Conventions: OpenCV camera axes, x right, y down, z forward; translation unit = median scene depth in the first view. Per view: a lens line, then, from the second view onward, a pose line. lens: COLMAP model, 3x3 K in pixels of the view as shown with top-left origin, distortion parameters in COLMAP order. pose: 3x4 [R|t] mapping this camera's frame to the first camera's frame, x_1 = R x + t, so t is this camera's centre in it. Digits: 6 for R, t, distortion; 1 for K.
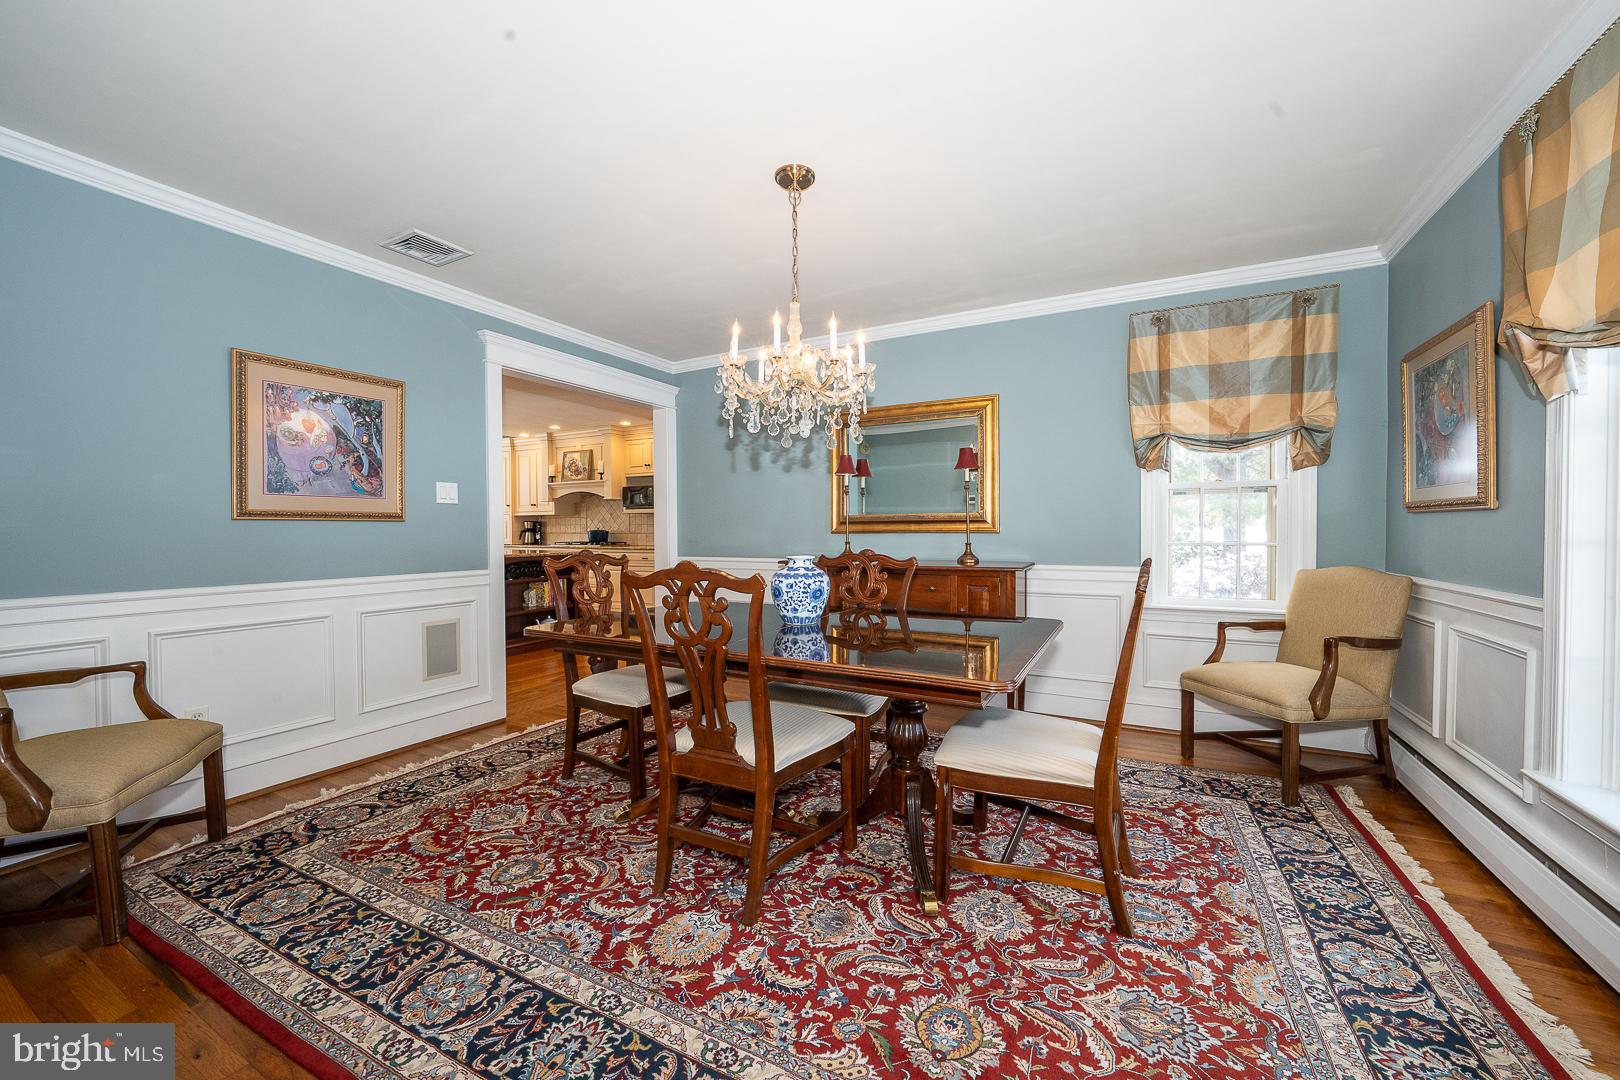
lens RADIAL K [[633.6, 0, 810.1], [0, 633.6, 537.4], [0, 0, 1]] dist [0.000707, 0.000086]
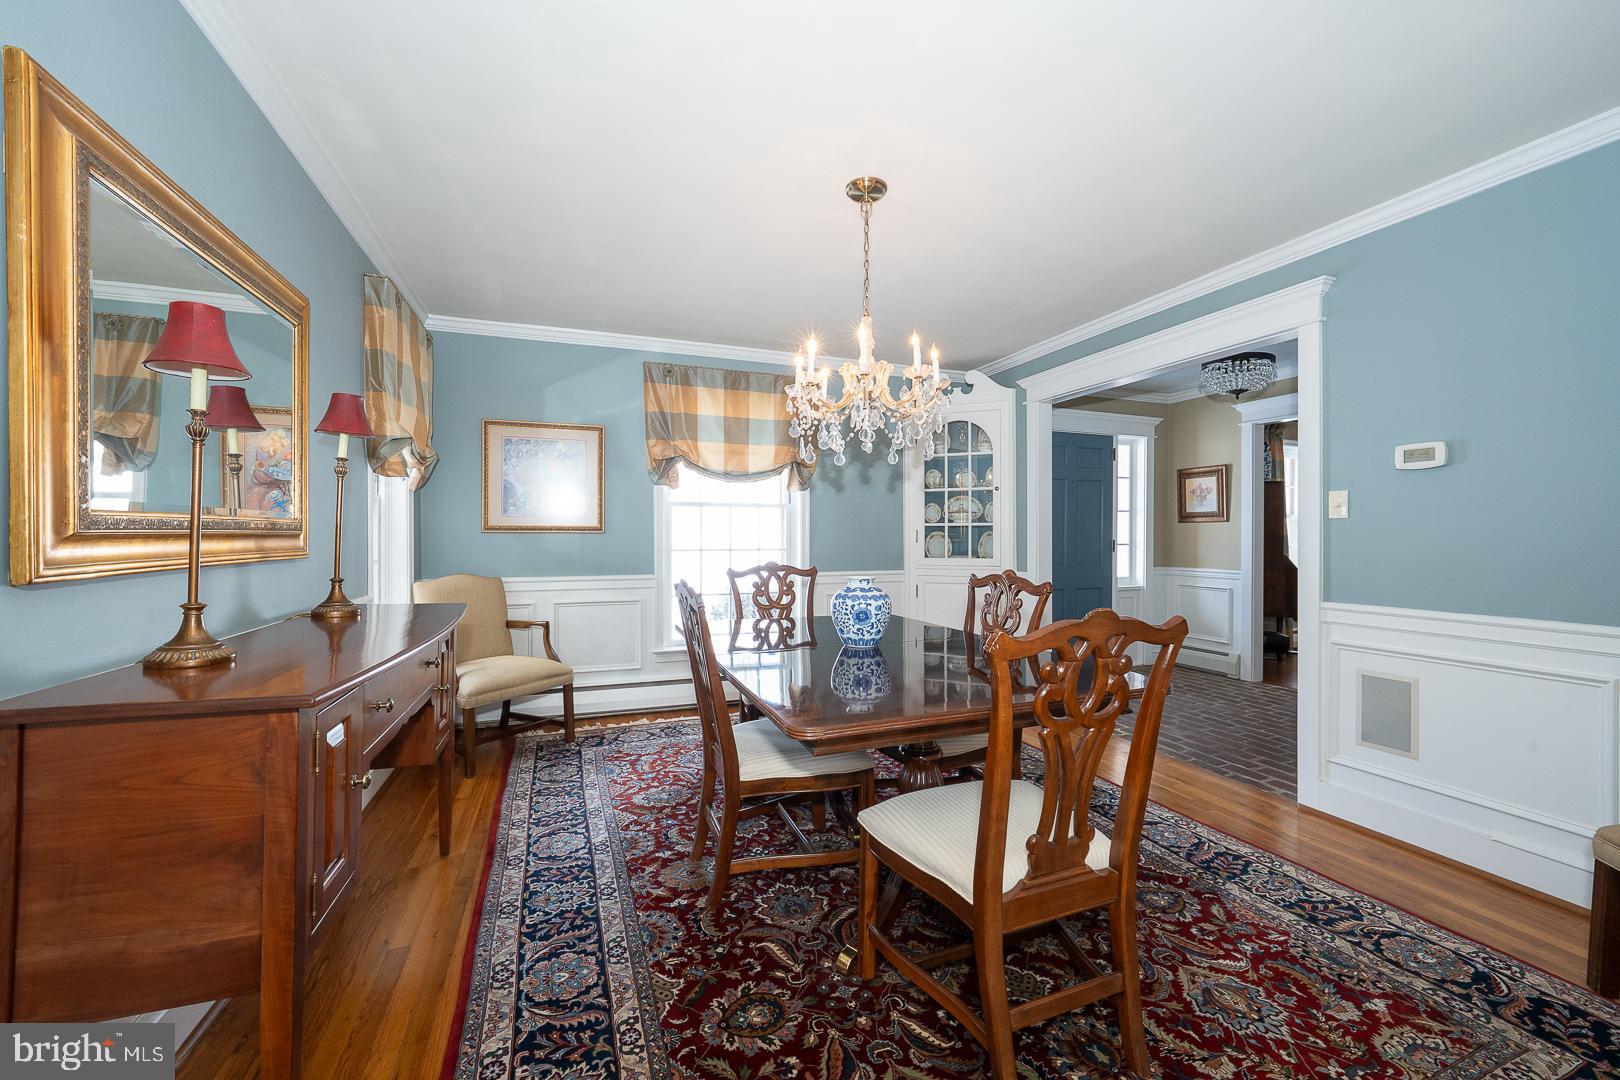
lens RADIAL K [[633.6, 0, 811.9], [0, 633.6, 539.0], [0, 0, 1]] dist [0.000707, 0.000086]
pose [[-0.752801, 0.000895, 0.658248, -0.674893], [0.009070, 0.999918, 0.009013, -0.044886], [-0.658186, 0.012756, -0.752748, 1.994285]]
